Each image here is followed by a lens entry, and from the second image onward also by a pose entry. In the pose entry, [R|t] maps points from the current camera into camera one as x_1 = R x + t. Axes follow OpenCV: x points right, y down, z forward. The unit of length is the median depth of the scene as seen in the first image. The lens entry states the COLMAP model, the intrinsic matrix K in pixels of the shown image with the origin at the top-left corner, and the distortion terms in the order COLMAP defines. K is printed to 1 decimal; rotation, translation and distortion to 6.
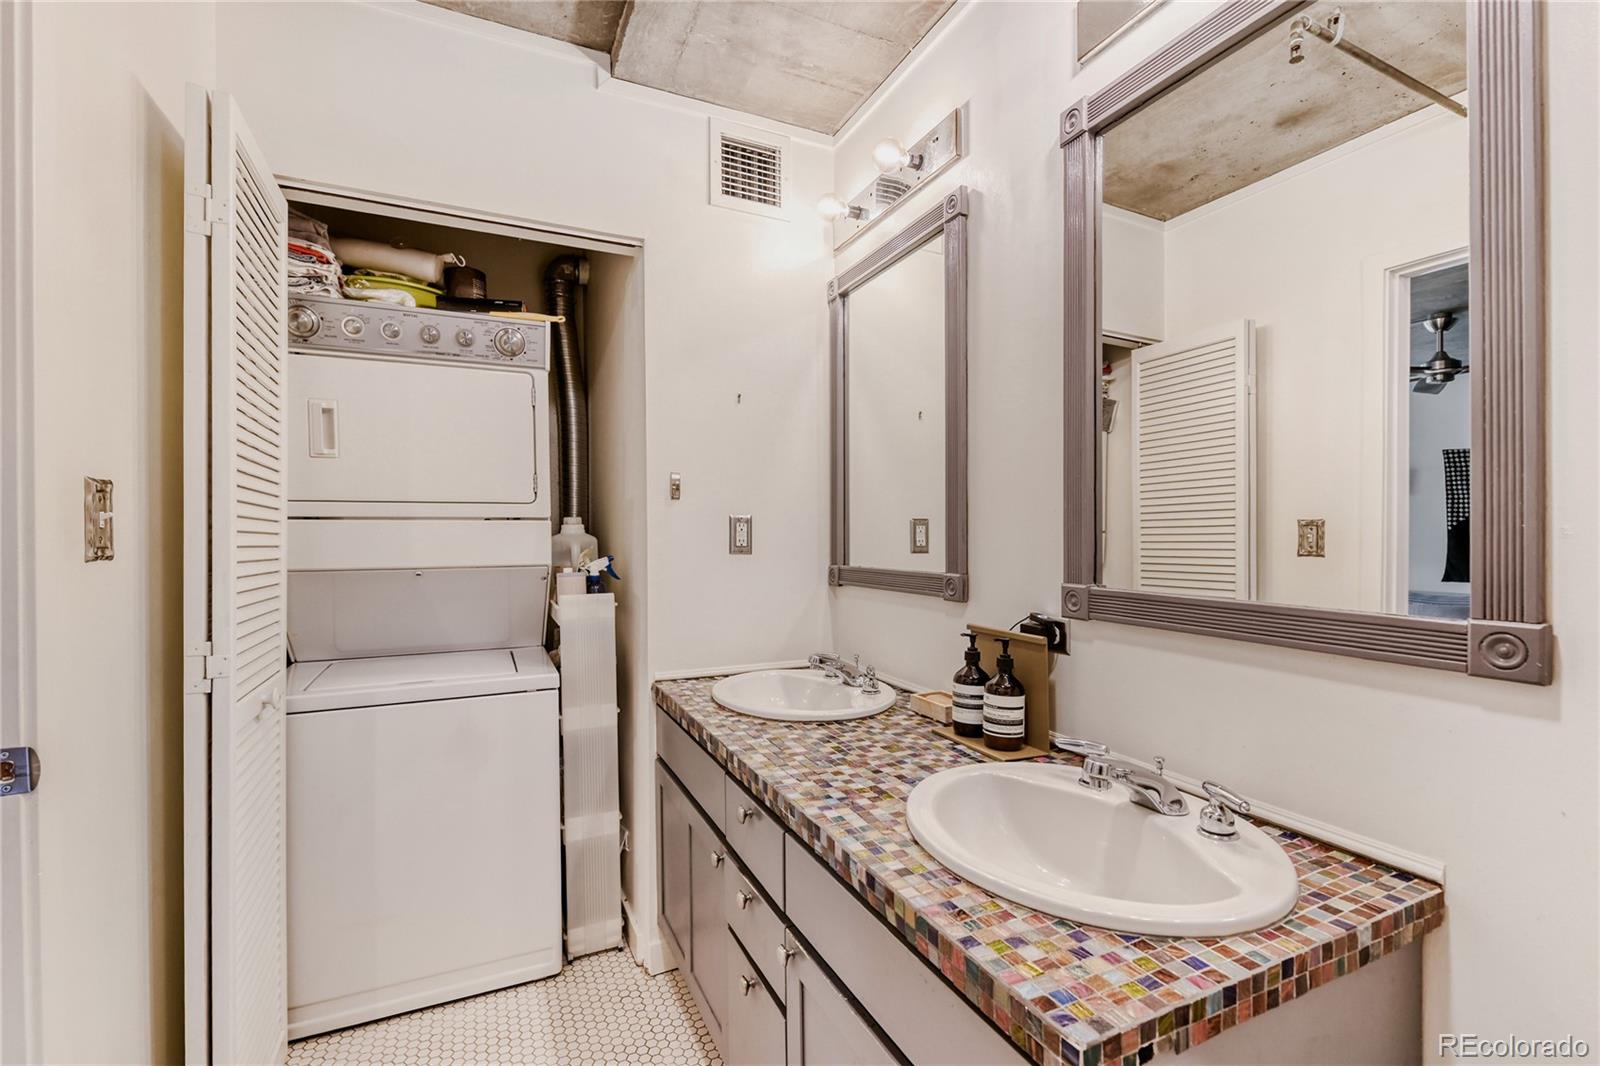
lens RADIAL K [[700.0, 0, 799.1], [0, 700.0, 533.8], [0, 0, 1]] dist [0.017553, -0.007572]
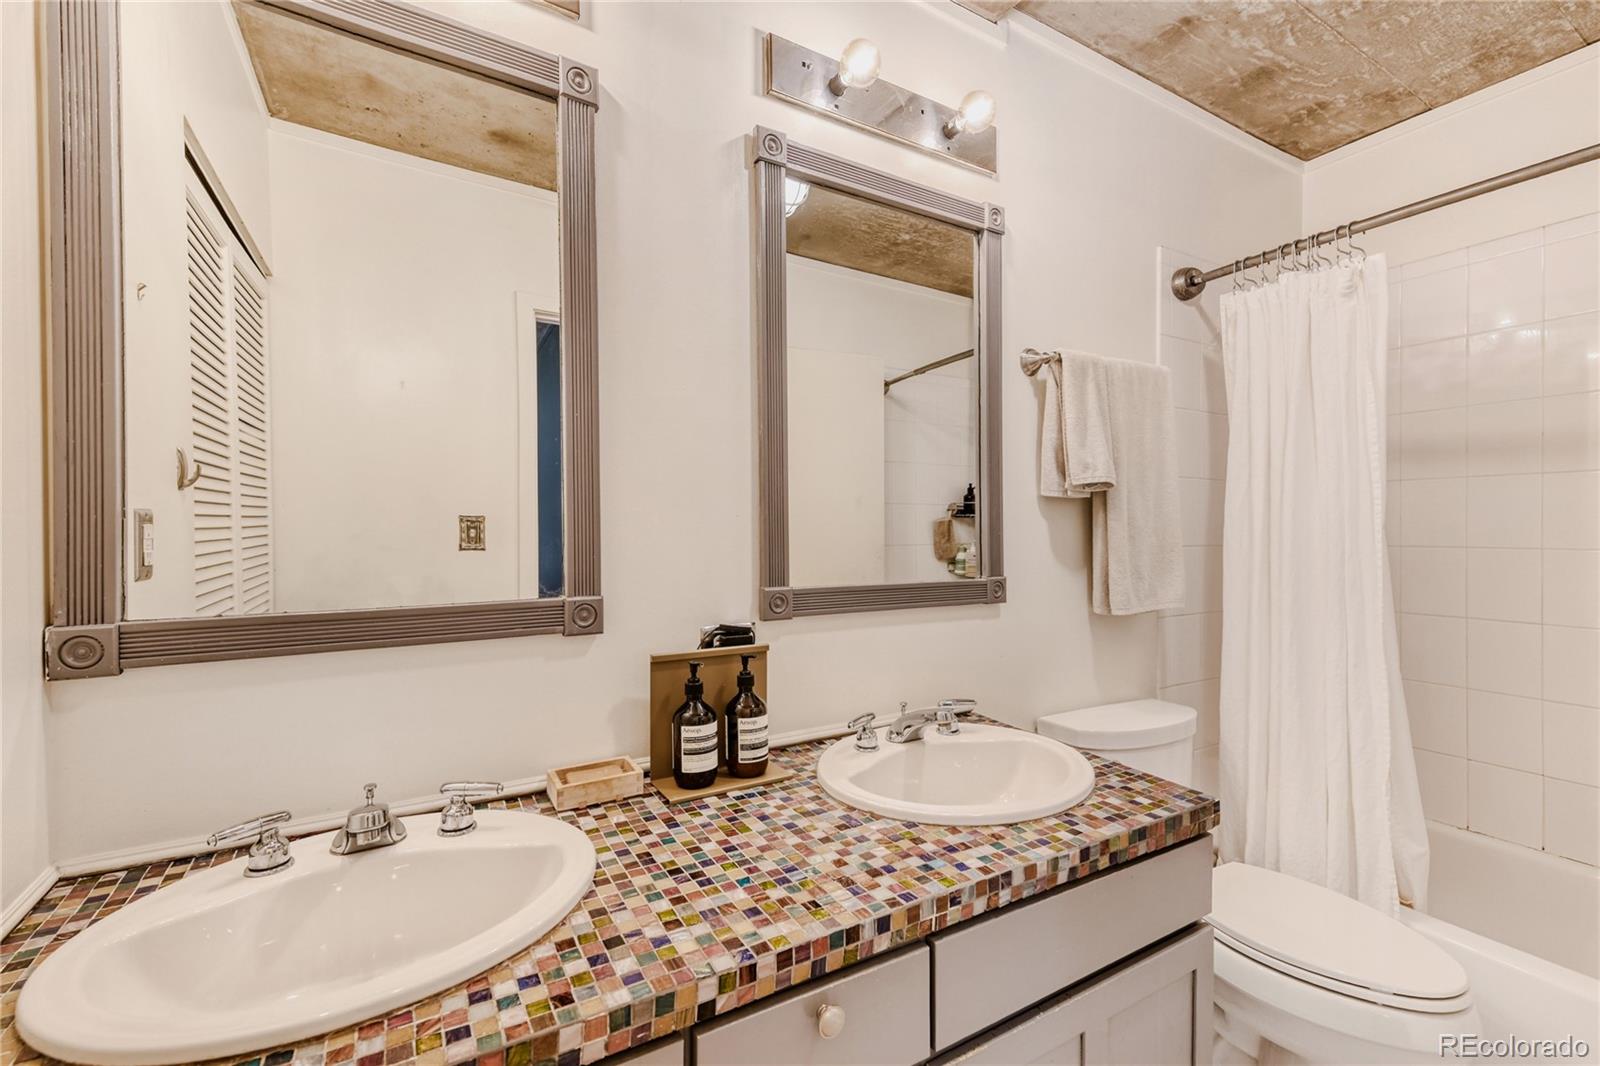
lens RADIAL K [[700.0, 0, 830.4], [0, 700.0, 529.9], [0, 0, 1]] dist [0.017553, -0.007572]
pose [[-0.104912, -0.009714, 0.994434, -0.621203], [-0.001357, 0.999953, 0.009625, -0.022741], [-0.994481, -0.000340, -0.104920, 0.973383]]
